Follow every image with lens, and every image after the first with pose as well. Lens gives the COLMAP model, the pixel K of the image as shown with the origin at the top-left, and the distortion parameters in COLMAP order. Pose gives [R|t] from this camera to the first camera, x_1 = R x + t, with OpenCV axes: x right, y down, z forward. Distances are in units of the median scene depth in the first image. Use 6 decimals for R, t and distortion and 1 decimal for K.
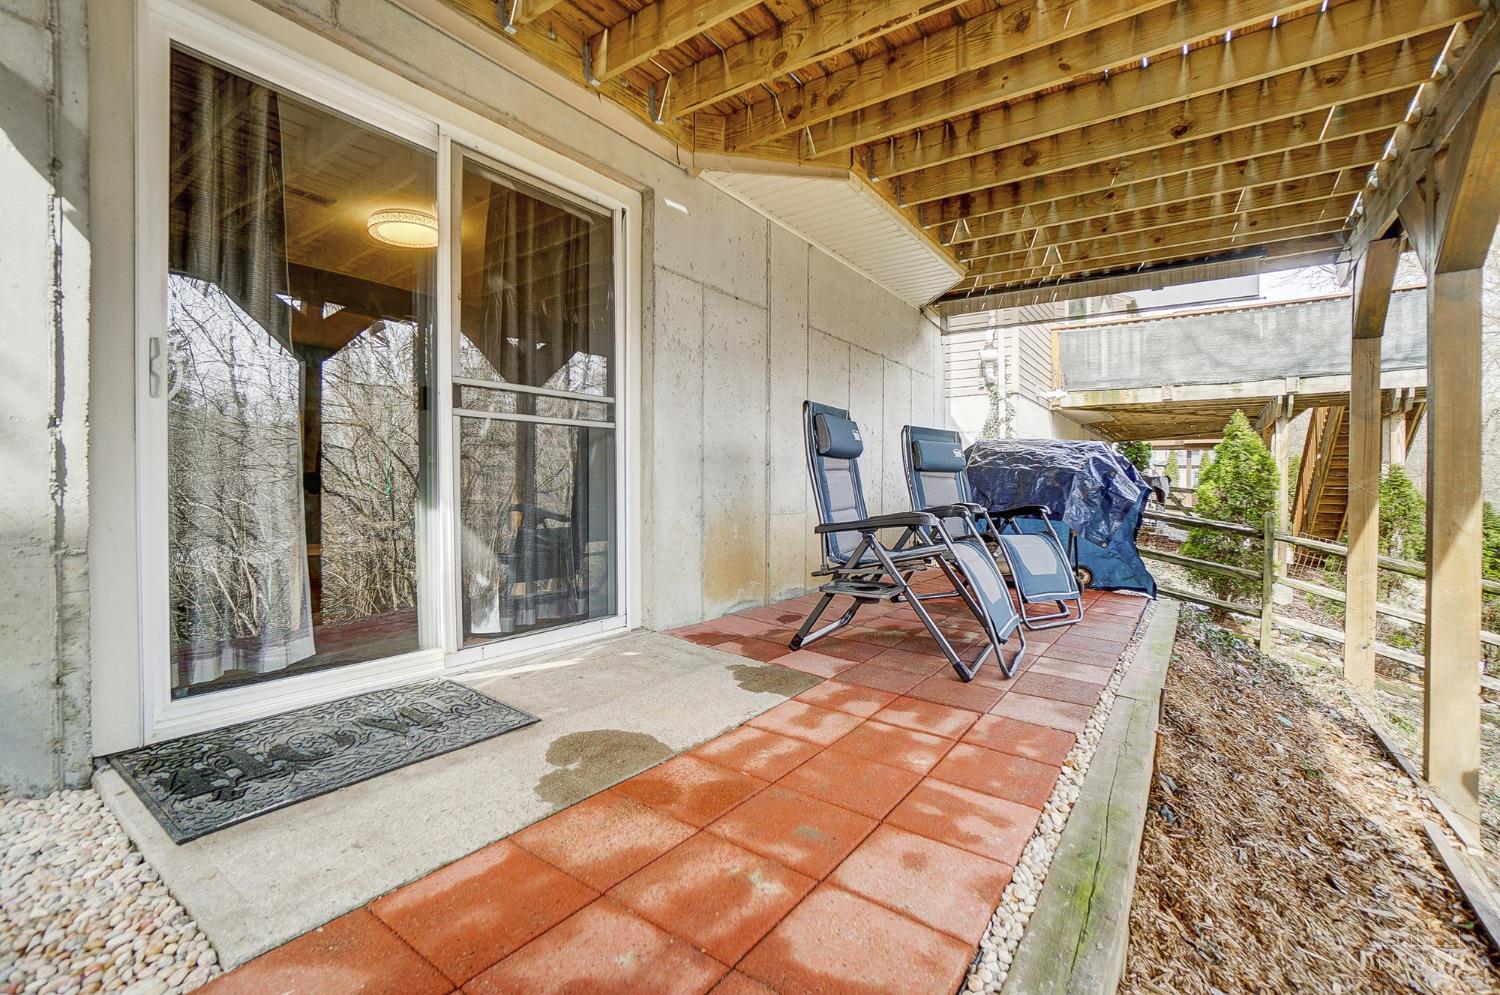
lens RADIAL K [[682.0, 0, 744.2], [0, 682.0, 495.1], [0, 0, 1]] dist [-0.033006, 0.004862]
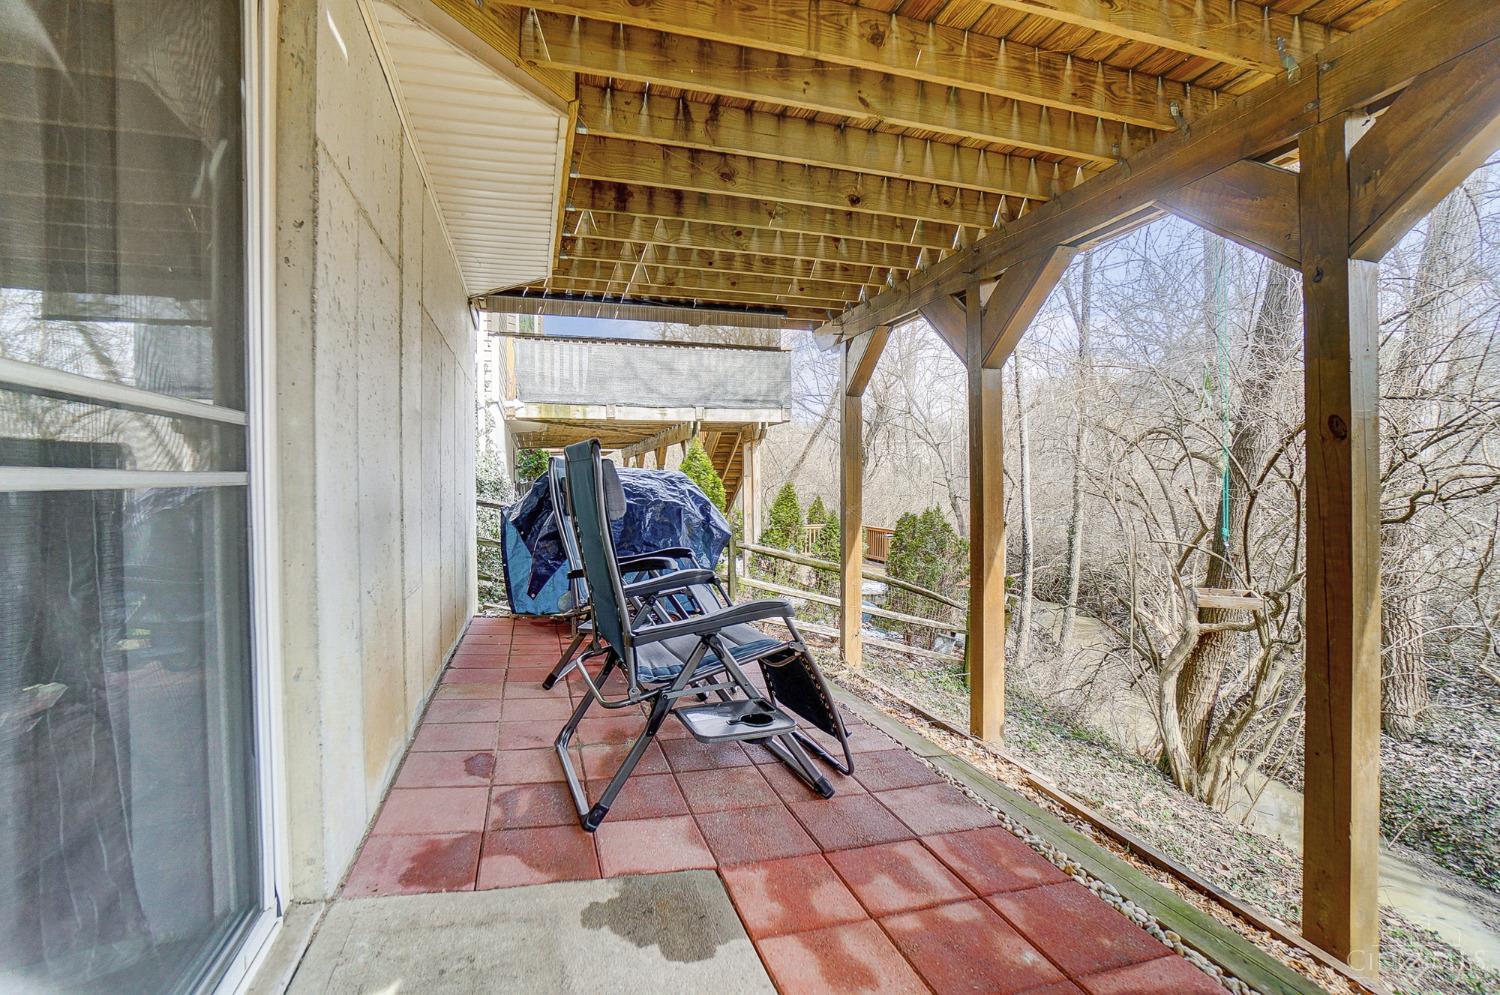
lens RADIAL K [[682.0, 0, 755.1], [0, 682.0, 488.9], [0, 0, 1]] dist [-0.033006, 0.004862]
pose [[0.609886, -0.012865, 0.792385, -0.248878], [0.016273, 0.999861, 0.003708, -0.069209], [-0.792322, 0.010633, 0.610010, 0.368923]]
